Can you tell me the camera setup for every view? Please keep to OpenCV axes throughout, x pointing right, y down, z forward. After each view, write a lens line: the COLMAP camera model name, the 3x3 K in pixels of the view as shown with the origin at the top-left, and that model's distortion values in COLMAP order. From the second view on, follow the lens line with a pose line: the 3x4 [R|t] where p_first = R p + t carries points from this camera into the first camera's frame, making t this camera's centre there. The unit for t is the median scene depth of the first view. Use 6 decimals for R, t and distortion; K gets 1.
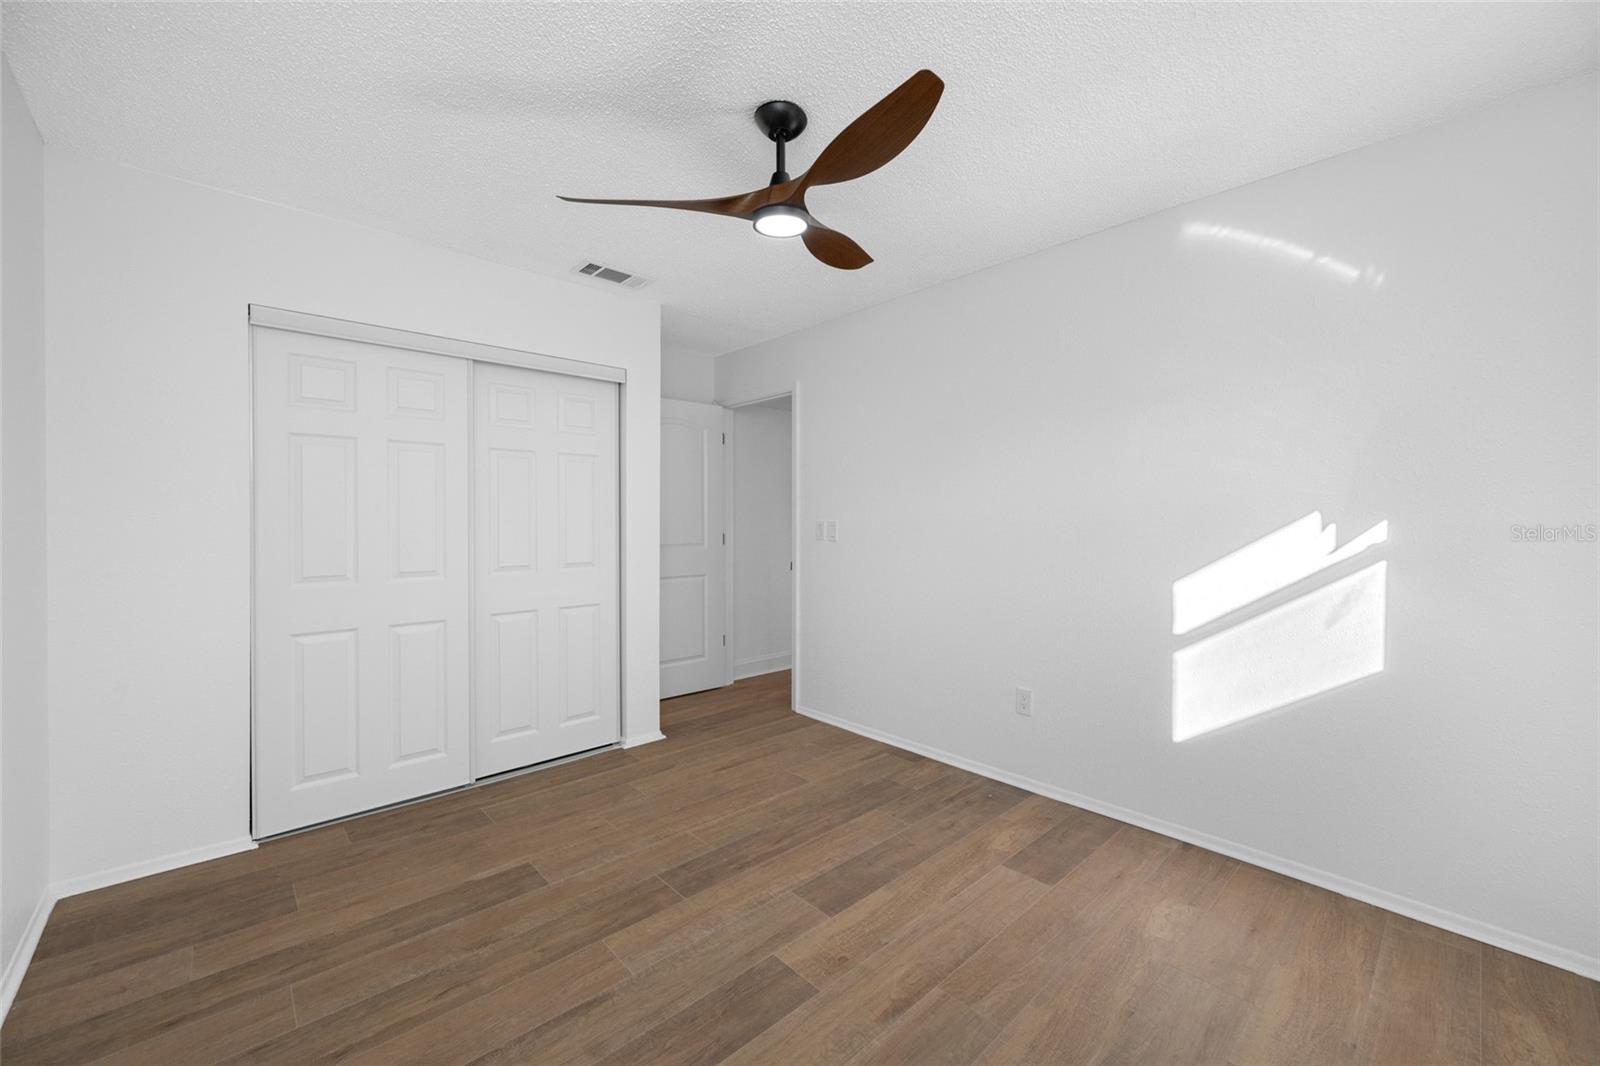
lens RADIAL K [[632.5, 0, 790.6], [0, 632.5, 529.3], [0, 0, 1]] dist [0.000230, 0.000758]
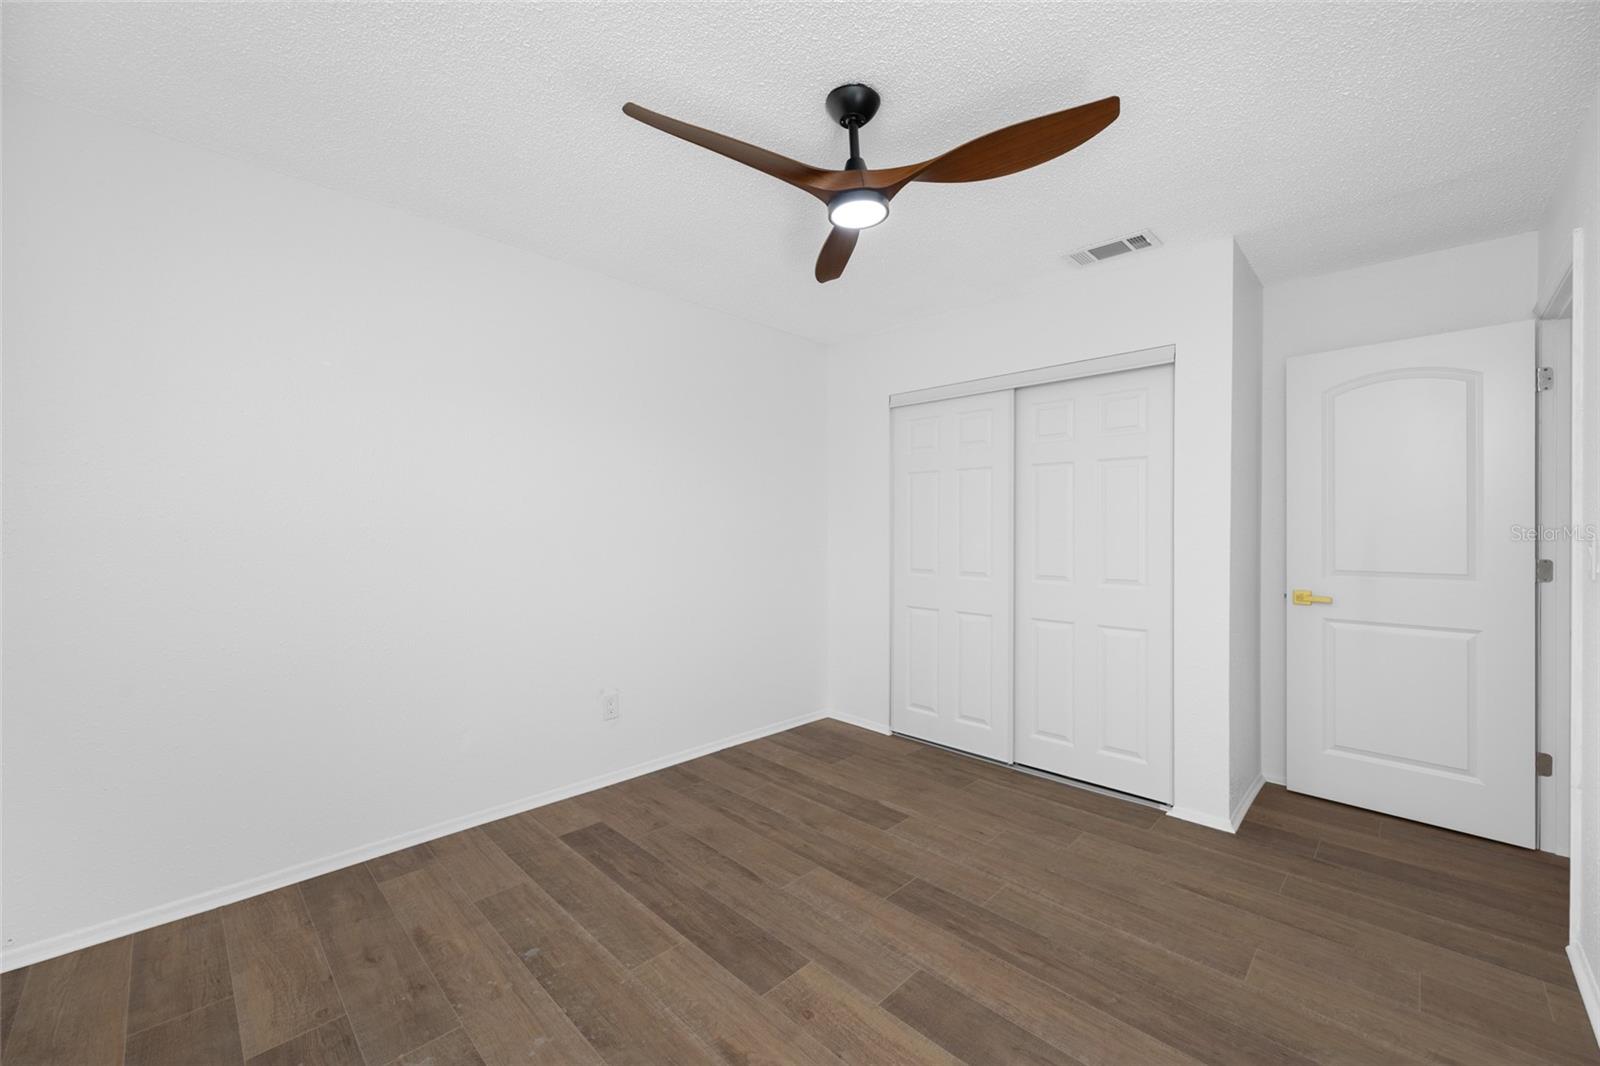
lens RADIAL K [[632.5, 0, 810.2], [0, 632.5, 529.4], [0, 0, 1]] dist [0.000230, 0.000758]
pose [[0.061692, 0.000628, -0.998095, 0.772962], [-0.020457, 0.999791, -0.000635, -0.010849], [0.997886, 0.020457, 0.061692, 0.731159]]
